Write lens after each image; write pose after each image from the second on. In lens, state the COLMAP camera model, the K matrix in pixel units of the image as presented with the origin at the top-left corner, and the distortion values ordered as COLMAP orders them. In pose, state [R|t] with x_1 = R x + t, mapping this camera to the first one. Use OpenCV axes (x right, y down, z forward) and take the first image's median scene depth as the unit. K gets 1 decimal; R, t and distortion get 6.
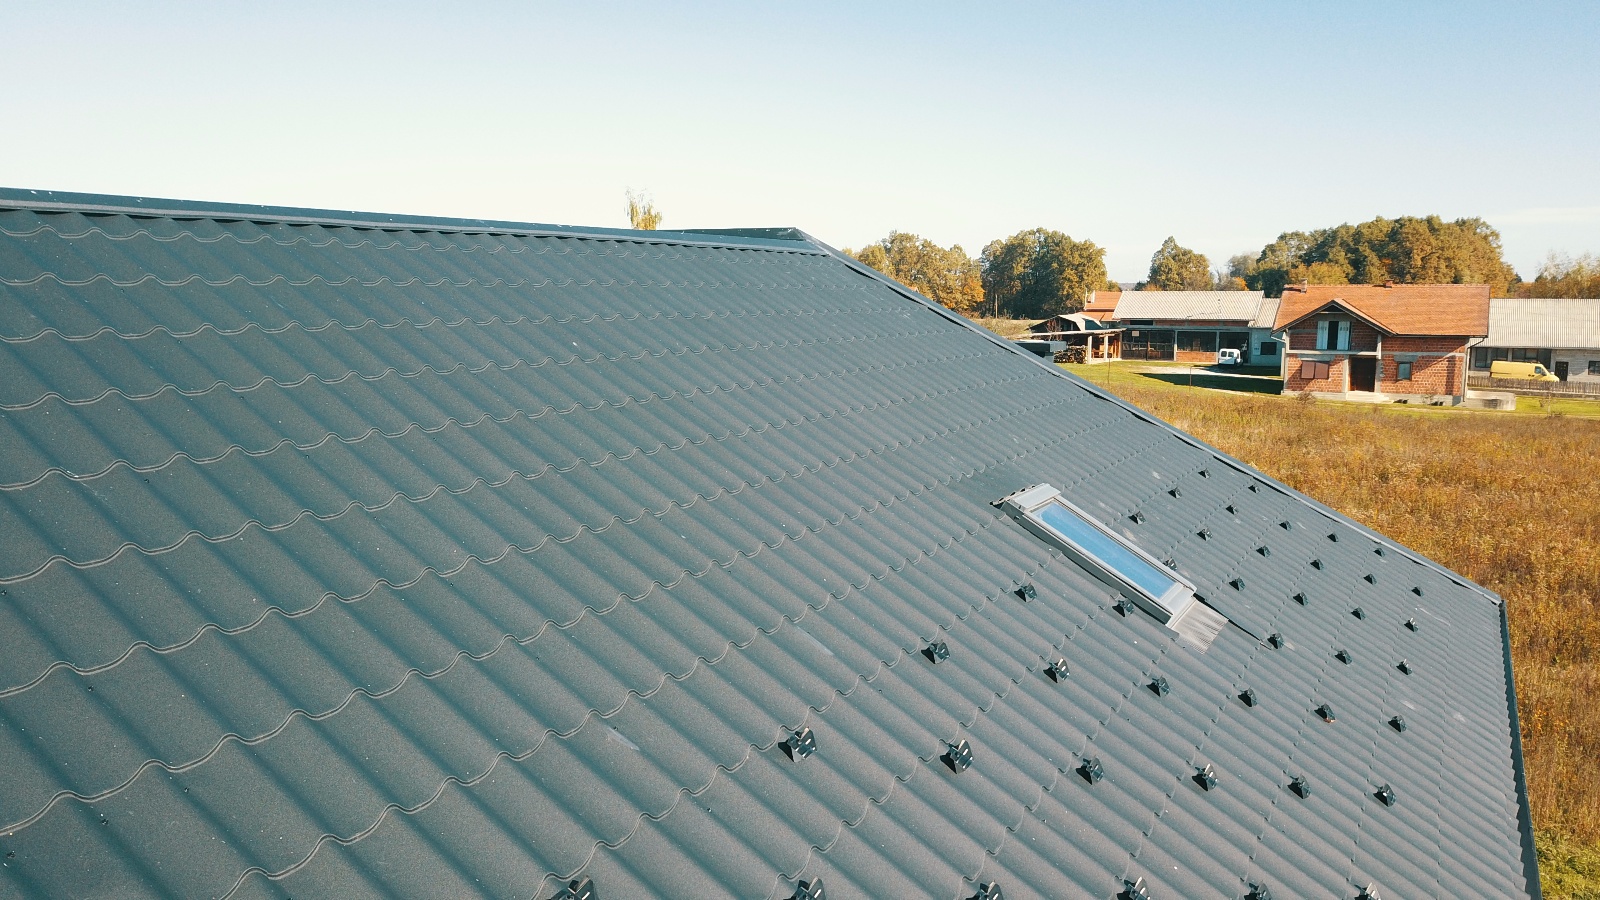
lens RADIAL K [[1203.3, 0, 826.4], [0, 1203.3, 446.7], [0, 0, 1]] dist [-0.010554, 0.011768]
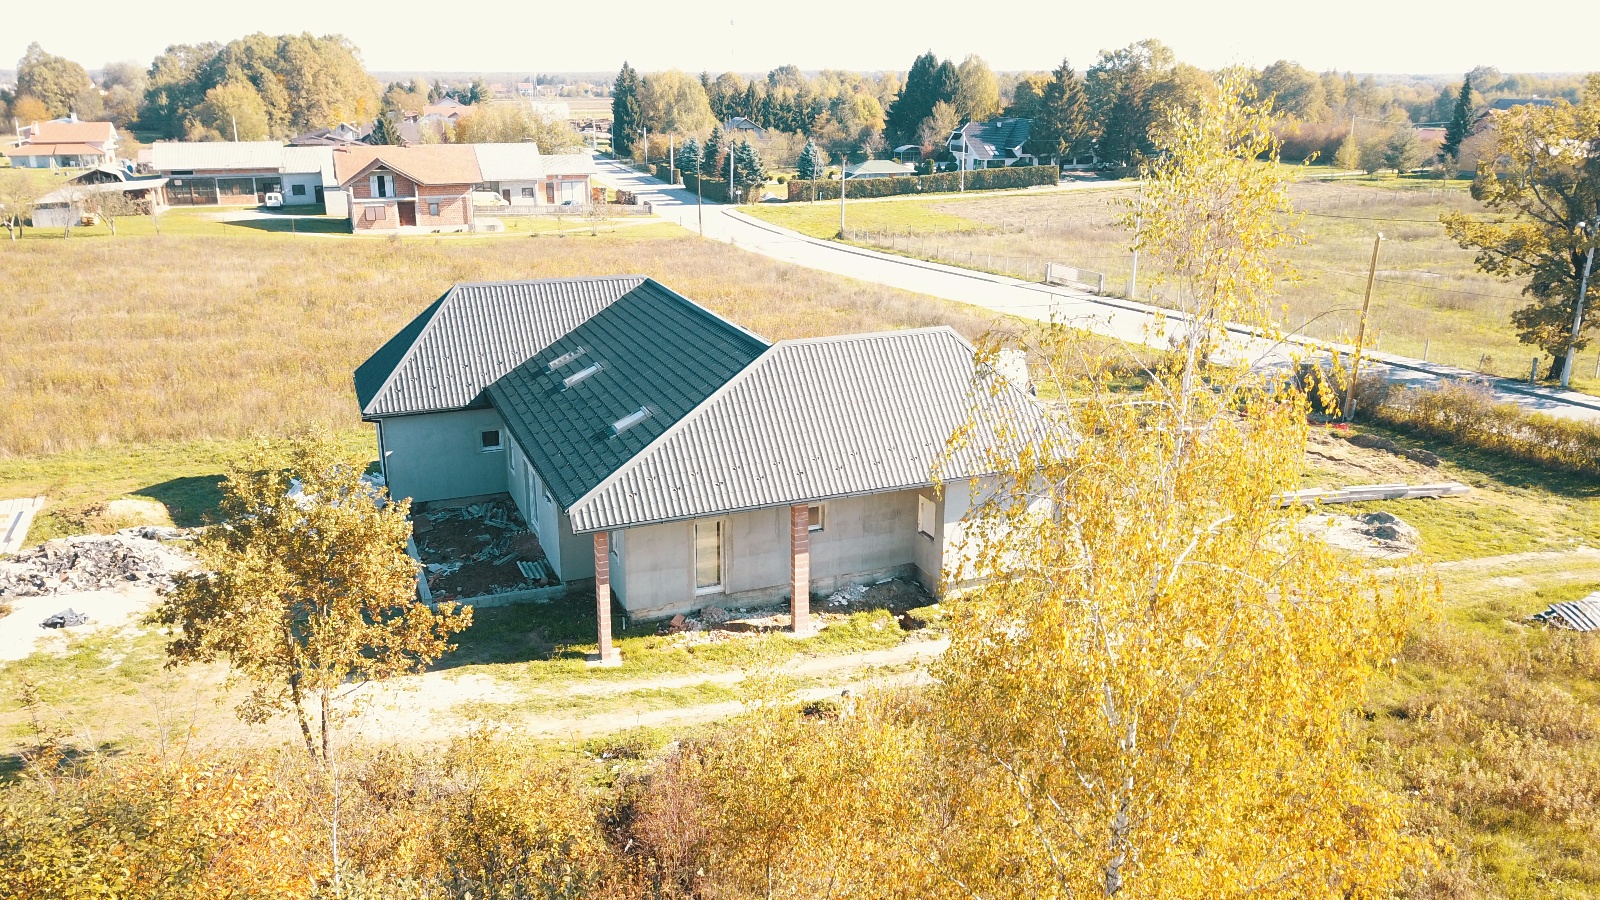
lens RADIAL K [[1203.3, 0, 807.6], [0, 1203.3, 443.0], [0, 0, 1]] dist [-0.010554, 0.011768]
pose [[0.632000, -0.221918, 0.742515, -0.310138], [0.092666, 0.972889, 0.211897, -0.046210], [-0.769409, -0.065113, 0.635430, -0.232713]]
